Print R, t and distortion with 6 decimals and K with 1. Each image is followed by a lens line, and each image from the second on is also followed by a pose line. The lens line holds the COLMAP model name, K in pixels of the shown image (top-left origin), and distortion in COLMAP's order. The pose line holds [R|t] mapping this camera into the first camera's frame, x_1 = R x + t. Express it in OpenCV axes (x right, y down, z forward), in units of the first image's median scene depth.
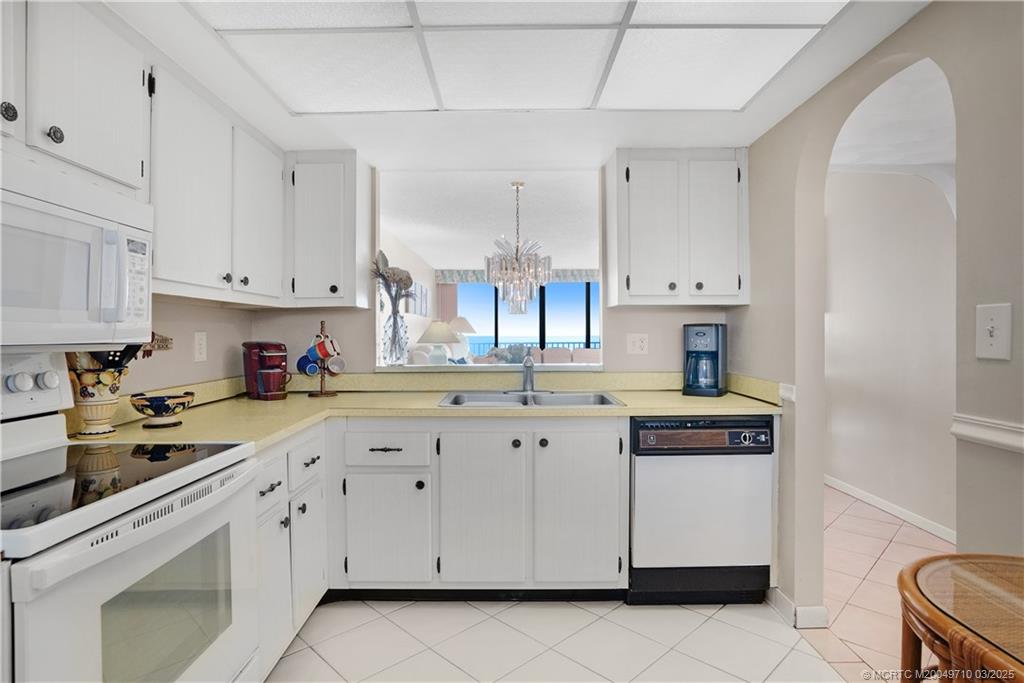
lens RADIAL K [[555.5, 0, 510.1], [0, 555.5, 337.6], [0, 0, 1]] dist [-0.066291, 0.040000]
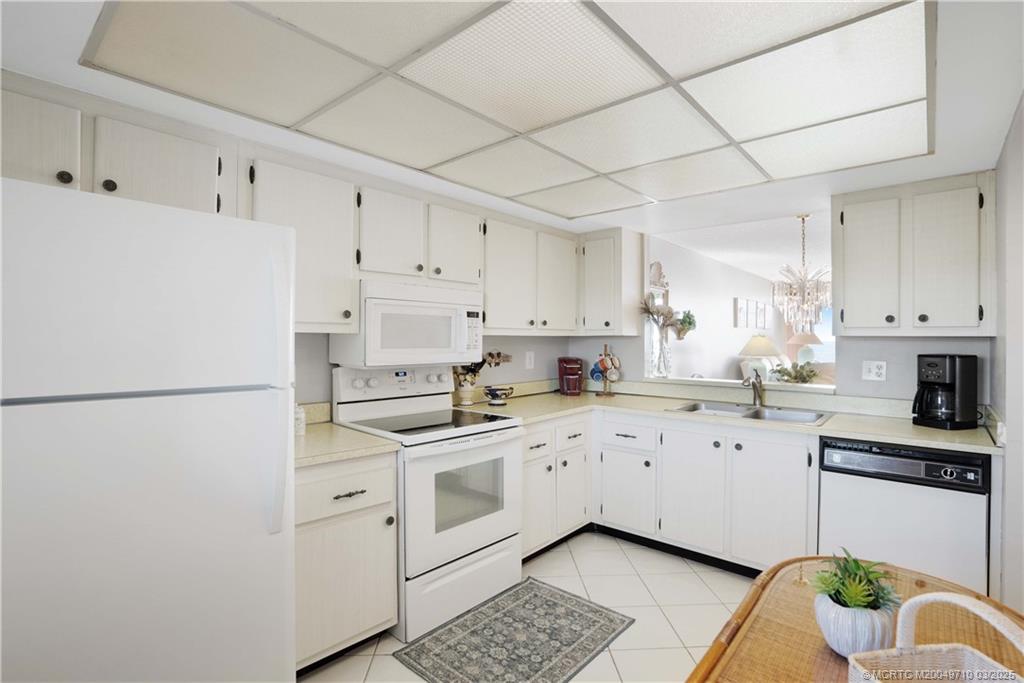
lens RADIAL K [[493.3, 0, 505.6], [0, 493.3, 339.8], [0, 0, 1]] dist [-0.039201, 0.010669]
pose [[0.751107, 0.011735, -0.660077, 0.391088], [-0.014071, 0.999899, 0.001765, -0.049701], [0.660031, 0.007962, 0.751196, -0.192232]]
